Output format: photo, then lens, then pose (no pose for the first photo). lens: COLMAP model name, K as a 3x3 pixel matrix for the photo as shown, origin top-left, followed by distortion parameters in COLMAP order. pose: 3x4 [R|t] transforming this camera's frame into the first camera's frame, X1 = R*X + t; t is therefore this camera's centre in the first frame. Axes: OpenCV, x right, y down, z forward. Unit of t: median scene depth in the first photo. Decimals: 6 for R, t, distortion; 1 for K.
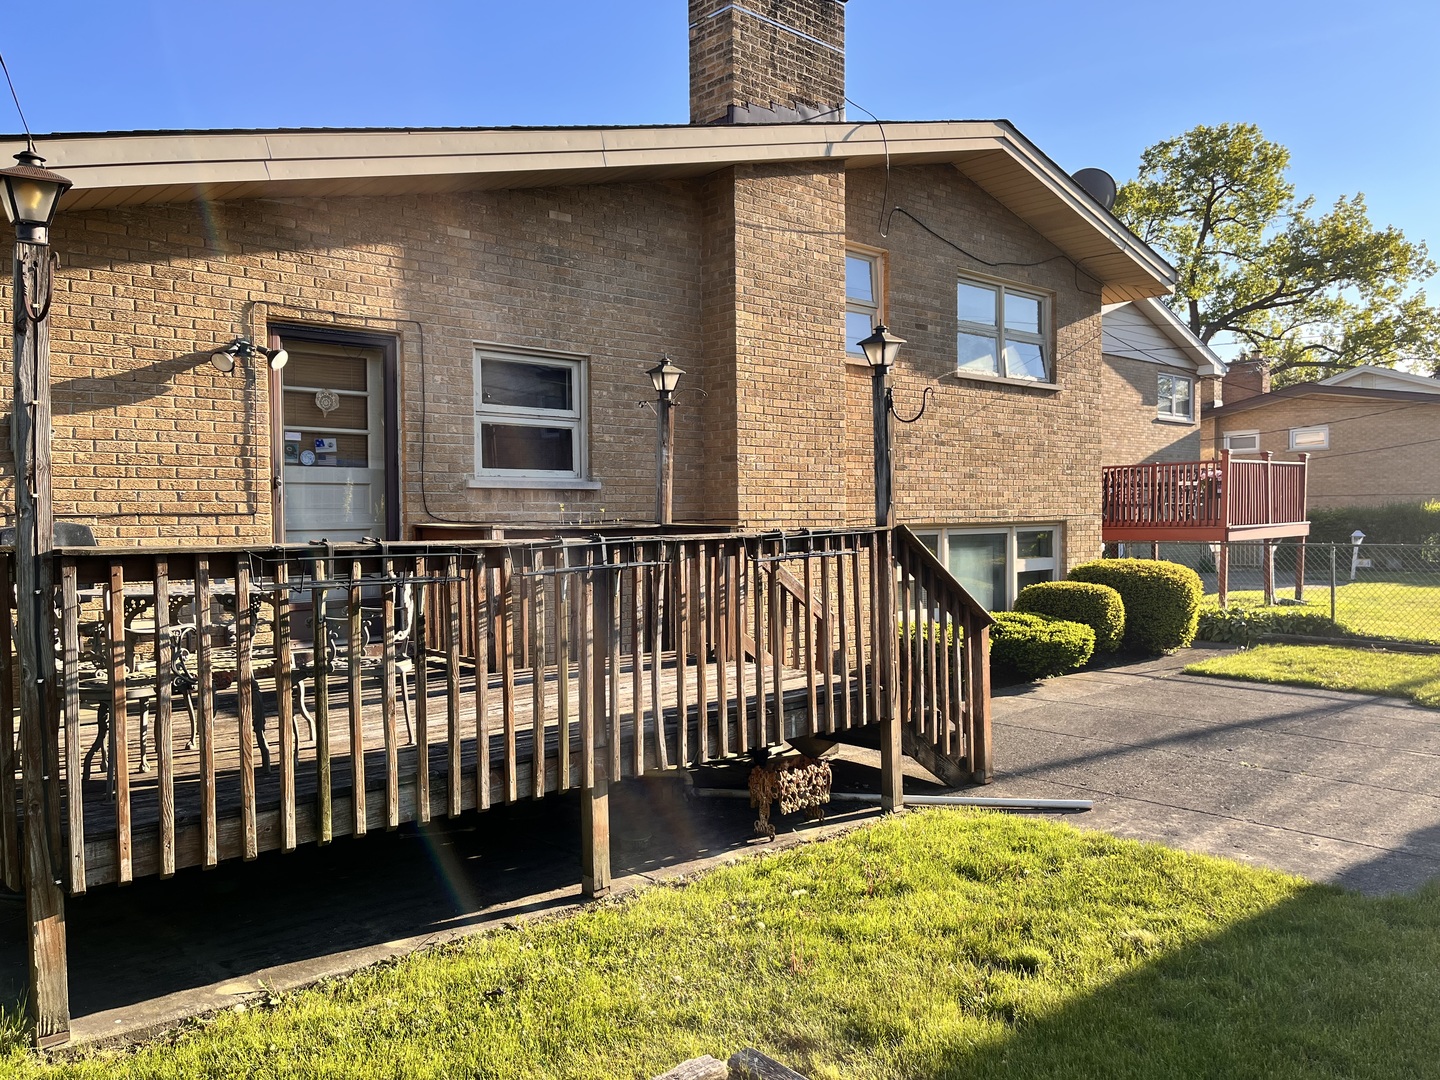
lens RADIAL K [[1100.4, 0, 727.4], [0, 1100.4, 547.3], [0, 0, 1]] dist [0.059896, -0.078669]
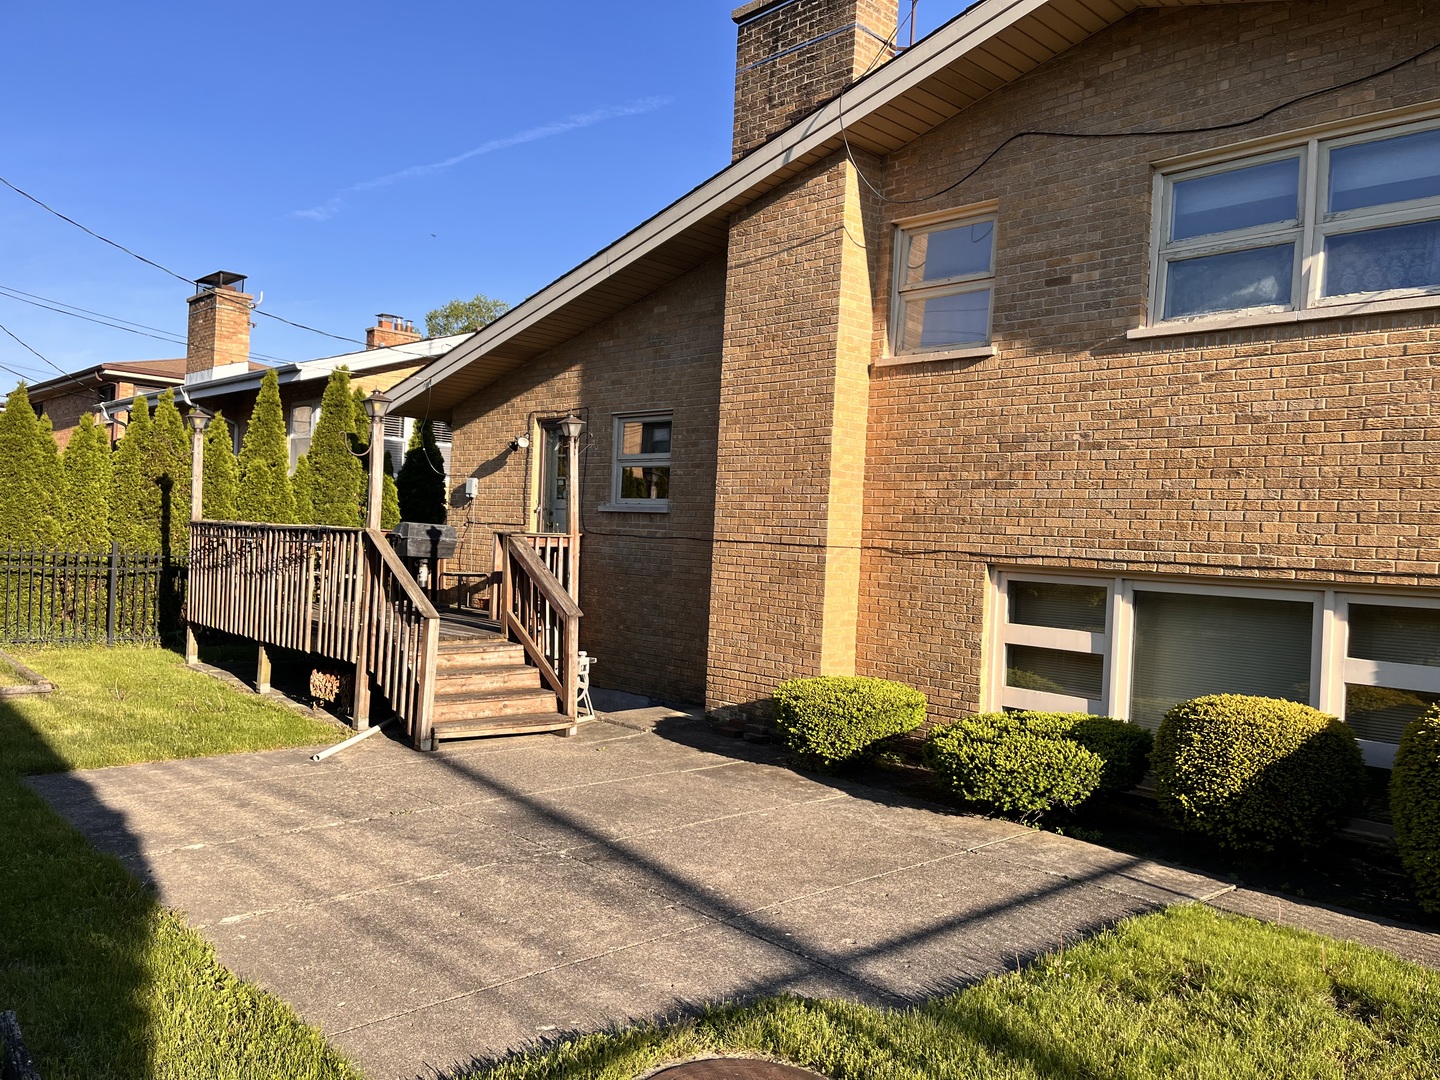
lens RADIAL K [[1099.0, 0, 726.6], [0, 1099.0, 543.7], [0, 0, 1]] dist [0.062736, -0.079712]
pose [[-0.001429, 0.016253, -0.999867, 1.065259], [-0.074881, 0.997059, 0.016314, -0.038915], [0.997191, 0.074895, -0.000208, 0.986136]]
